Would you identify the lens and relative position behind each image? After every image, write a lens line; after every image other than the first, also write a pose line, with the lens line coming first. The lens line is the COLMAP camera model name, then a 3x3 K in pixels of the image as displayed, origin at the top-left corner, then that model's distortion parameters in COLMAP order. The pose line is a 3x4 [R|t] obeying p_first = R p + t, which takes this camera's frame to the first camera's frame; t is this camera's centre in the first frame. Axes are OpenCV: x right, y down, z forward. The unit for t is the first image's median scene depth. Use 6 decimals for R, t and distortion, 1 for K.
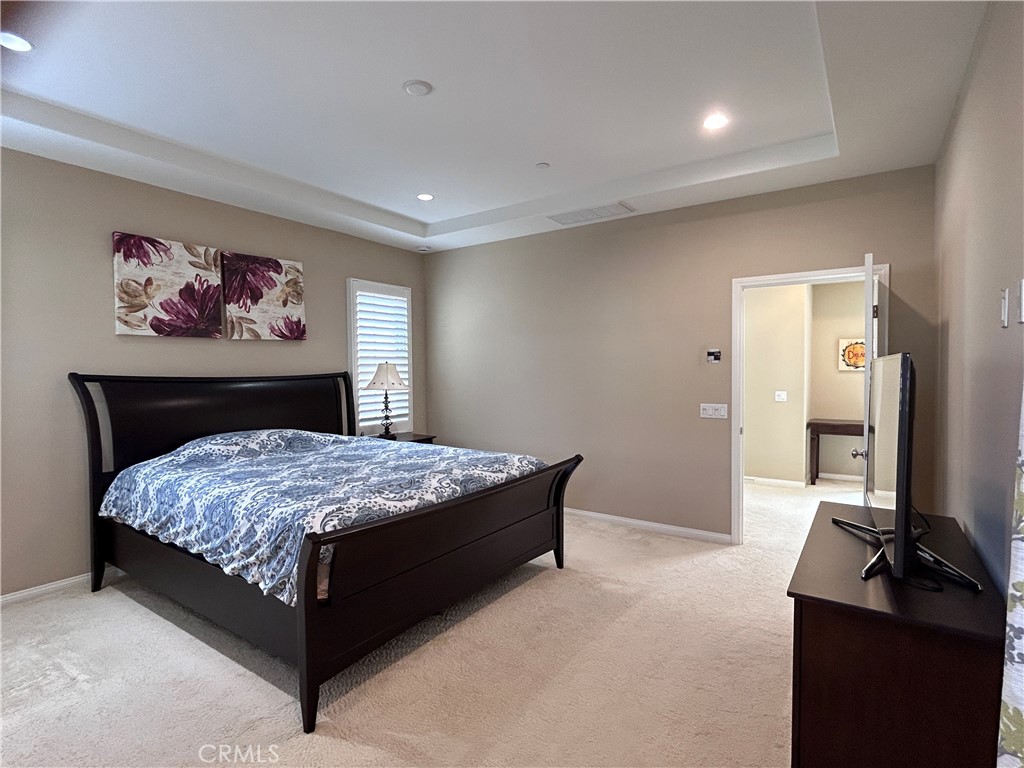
lens RADIAL K [[509.7, 0, 509.7], [0, 509.7, 379.0], [0, 0, 1]] dist [-0.002151, 0.000069]
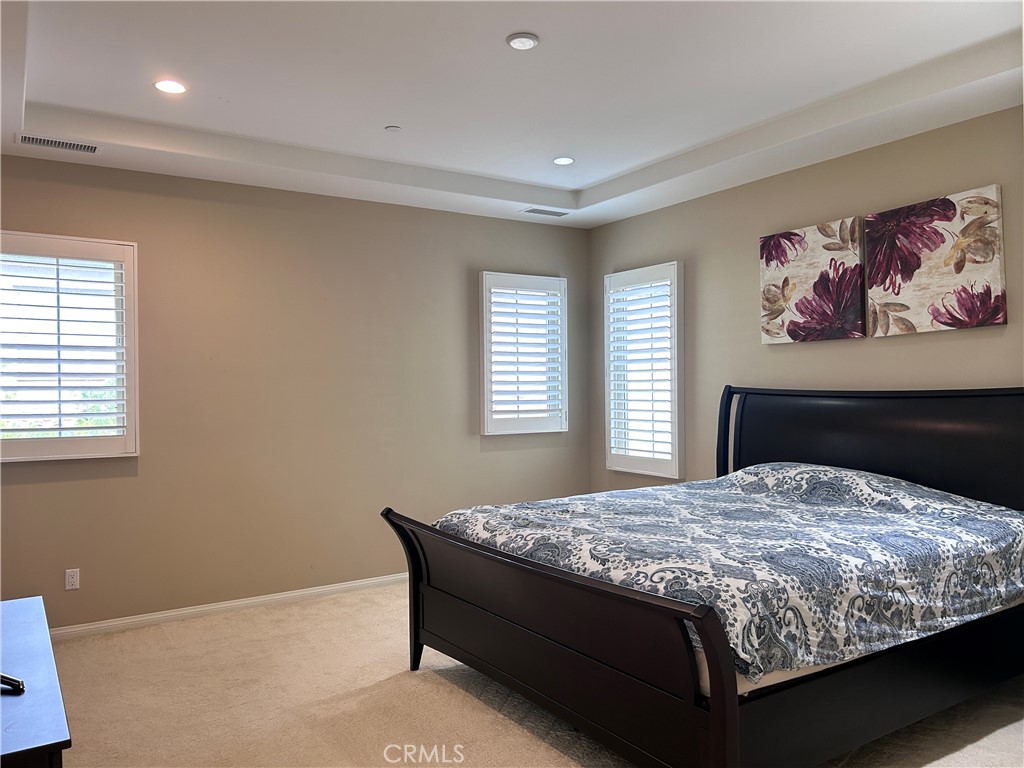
lens RADIAL K [[765.4, 0, 509.2], [0, 765.4, 387.9], [0, 0, 1]] dist [0.009261, 0.000801]
pose [[-0.364109, 0.007893, -0.931323, 0.646306], [-0.004573, 0.999937, 0.010262, -0.016963], [0.931345, 0.007995, -0.364050, 0.942998]]
